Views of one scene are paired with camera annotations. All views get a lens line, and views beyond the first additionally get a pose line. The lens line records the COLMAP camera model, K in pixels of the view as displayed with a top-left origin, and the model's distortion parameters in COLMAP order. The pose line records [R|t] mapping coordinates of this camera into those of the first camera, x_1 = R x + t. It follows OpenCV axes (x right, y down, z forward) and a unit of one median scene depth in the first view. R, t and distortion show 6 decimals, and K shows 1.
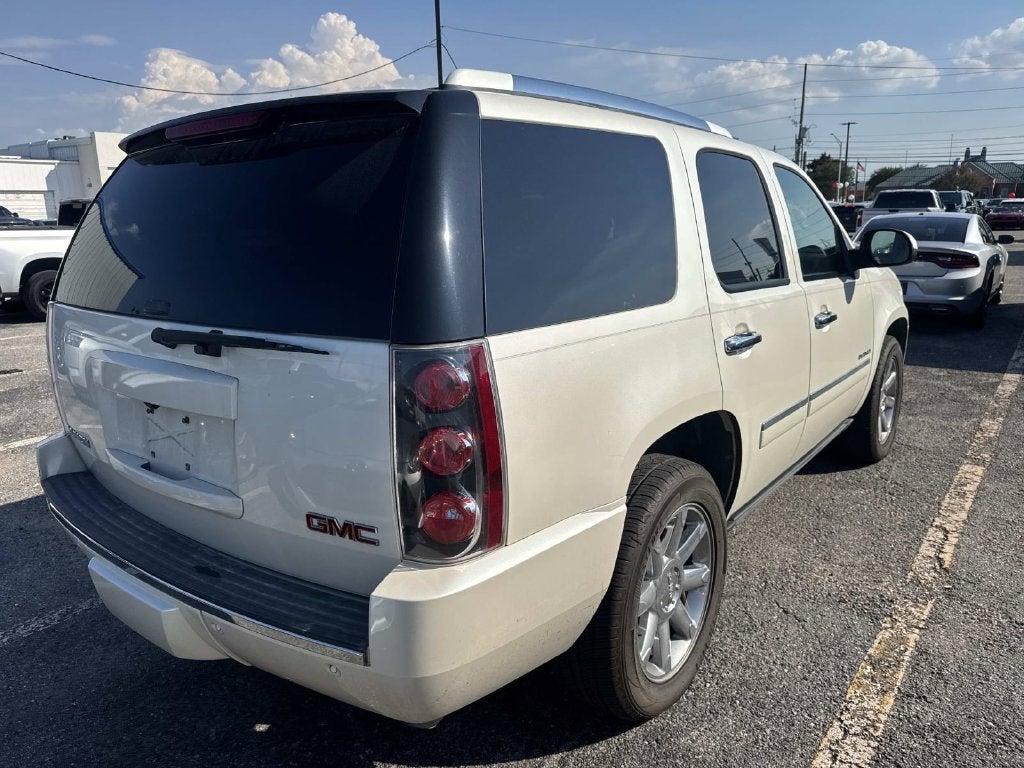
lens RADIAL K [[714.6, 0, 512.0], [0, 714.6, 384.0], [0, 0, 1]] dist [0.046708, -0.065082]
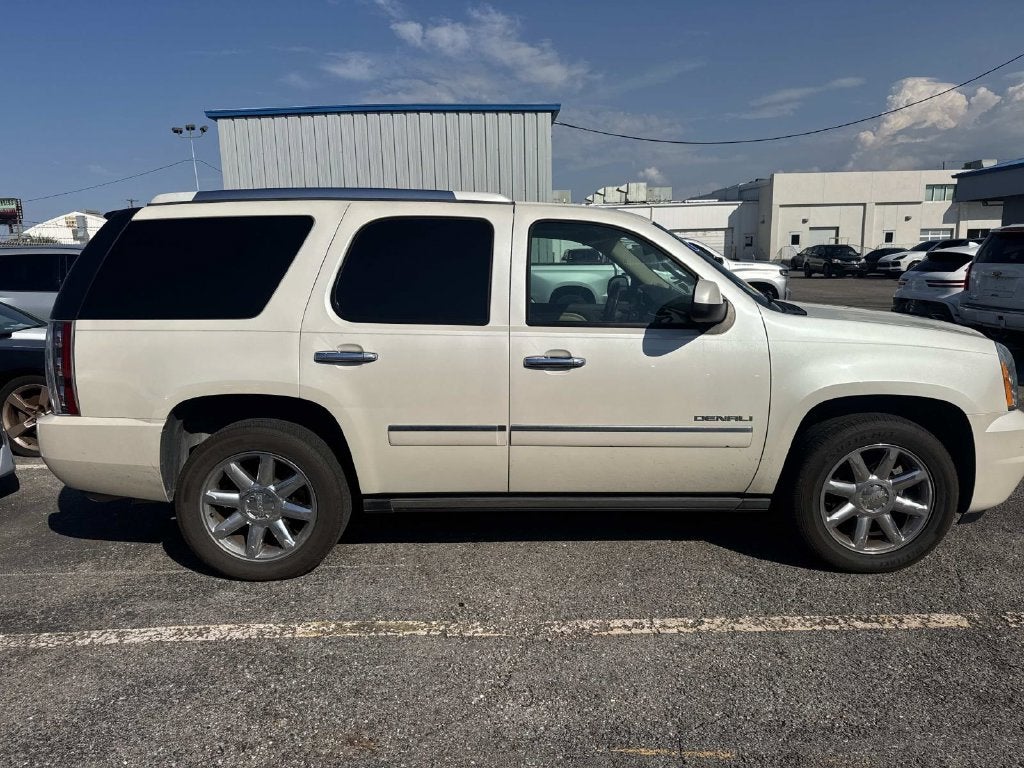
lens RADIAL K [[714.6, 0, 512.0], [0, 714.6, 384.0], [0, 0, 1]] dist [0.046708, -0.065082]
pose [[0.630285, 0.138980, -0.763823, 1.474736], [-0.171132, 0.984518, 0.037923, -0.106109], [0.757268, 0.106812, 0.644311, 0.335649]]
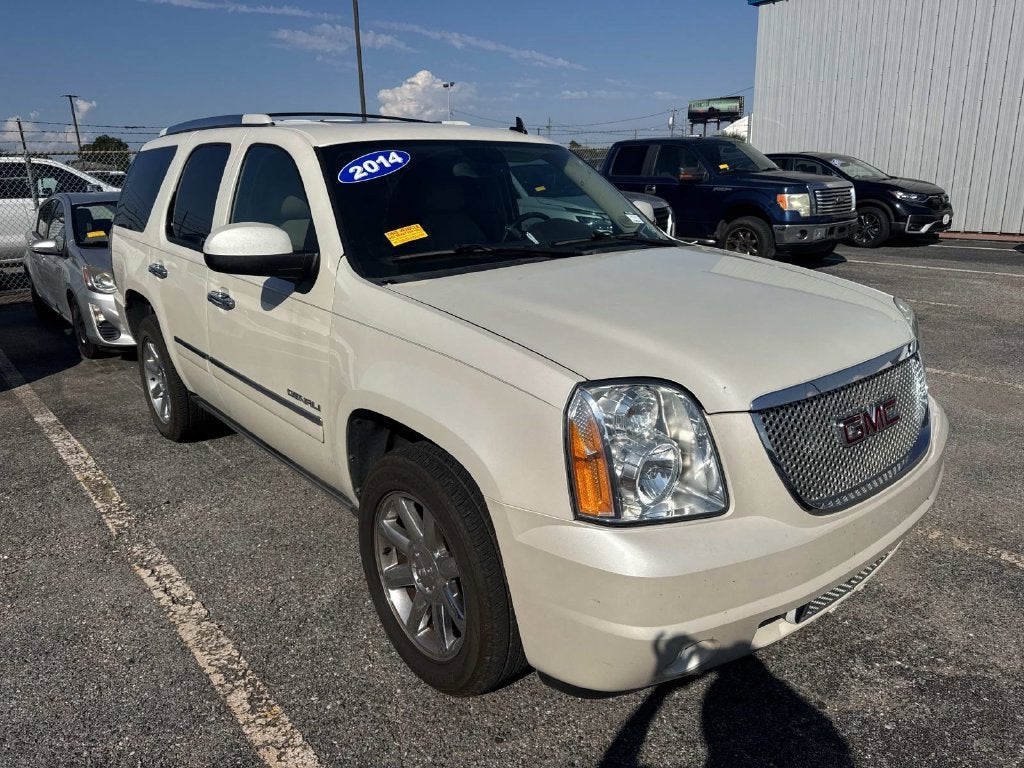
lens RADIAL K [[727.4, 0, 524.8], [0, 727.4, 388.0], [0, 0, 1]] dist [0.001926, -0.004718]
pose [[-0.201299, 0.304139, -0.931117, 1.639579], [-0.195264, 0.919037, 0.342407, -0.500328], [0.959870, 0.250740, -0.125613, 1.919478]]
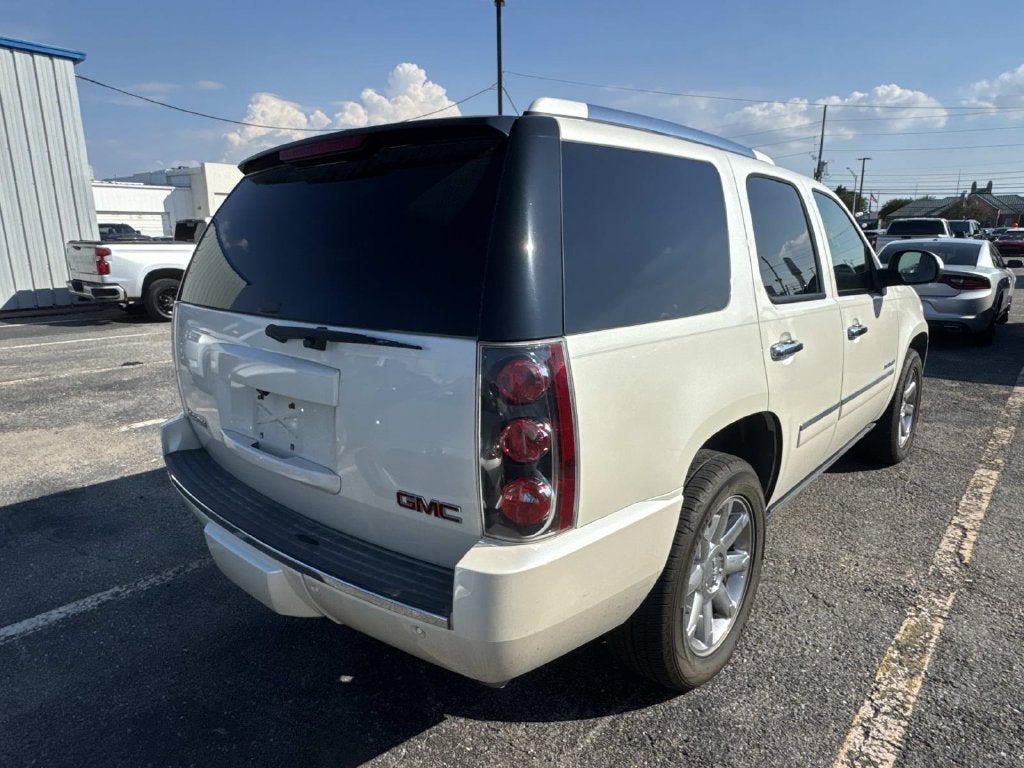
lens RADIAL K [[630.4, 0, 517.2], [0, 630.4, 384.0], [0, 0, 1]] dist [0.000601, -0.001398]
pose [[0.998040, 0.025029, -0.057364, -0.028711], [-0.025159, 0.999682, -0.001546, 0.005591], [0.057307, 0.002986, 0.998352, 0.016639]]
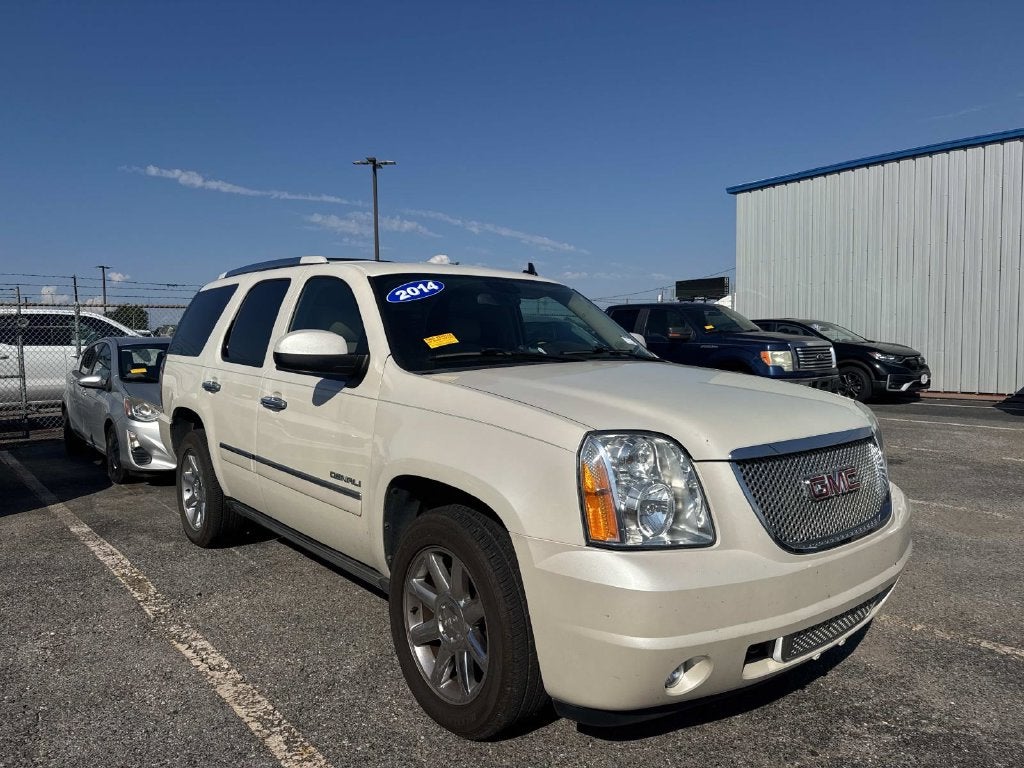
lens RADIAL K [[726.1, 0, 512.0], [0, 726.1, 384.0], [0, 0, 1]] dist [0.005991, -0.011195]
pose [[-0.214246, 0.080325, -0.973471, 1.833559], [-0.205153, 0.970683, 0.125246, -0.424007], [0.954993, 0.226544, -0.191486, 1.944745]]
